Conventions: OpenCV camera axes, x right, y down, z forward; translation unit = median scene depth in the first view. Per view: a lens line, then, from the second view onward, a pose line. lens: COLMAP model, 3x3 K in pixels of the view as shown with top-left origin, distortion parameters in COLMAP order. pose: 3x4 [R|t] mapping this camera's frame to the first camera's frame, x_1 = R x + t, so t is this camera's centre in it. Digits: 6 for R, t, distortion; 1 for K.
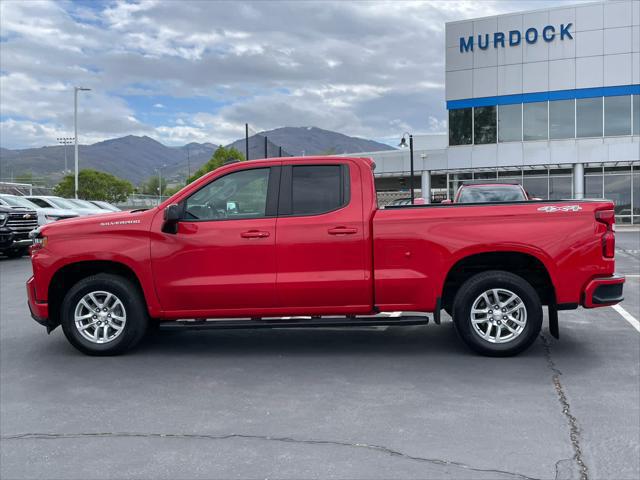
lens RADIAL K [[703.4, 0, 326.5], [0, 703.4, 240.2], [0, 0, 1]] dist [0.121920, -0.192826]
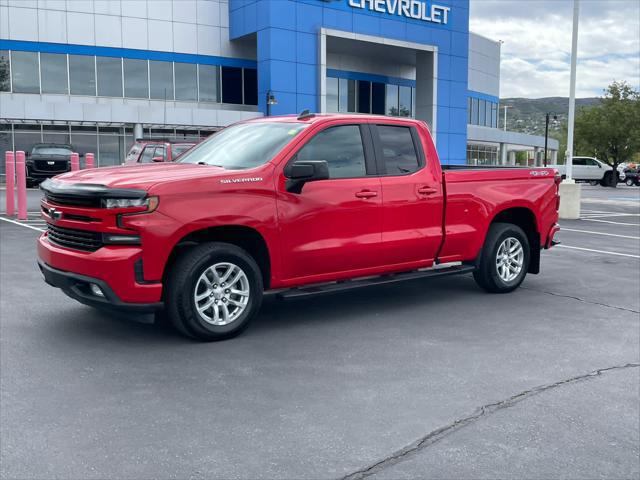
lens RADIAL K [[703.4, 0, 326.5], [0, 703.4, 240.2], [0, 0, 1]] dist [0.121920, -0.192826]
pose [[0.725063, -0.048575, 0.686968, -0.795410], [0.008181, 0.998047, 0.061937, -0.004814], [-0.688634, -0.039288, 0.724044, 0.319545]]
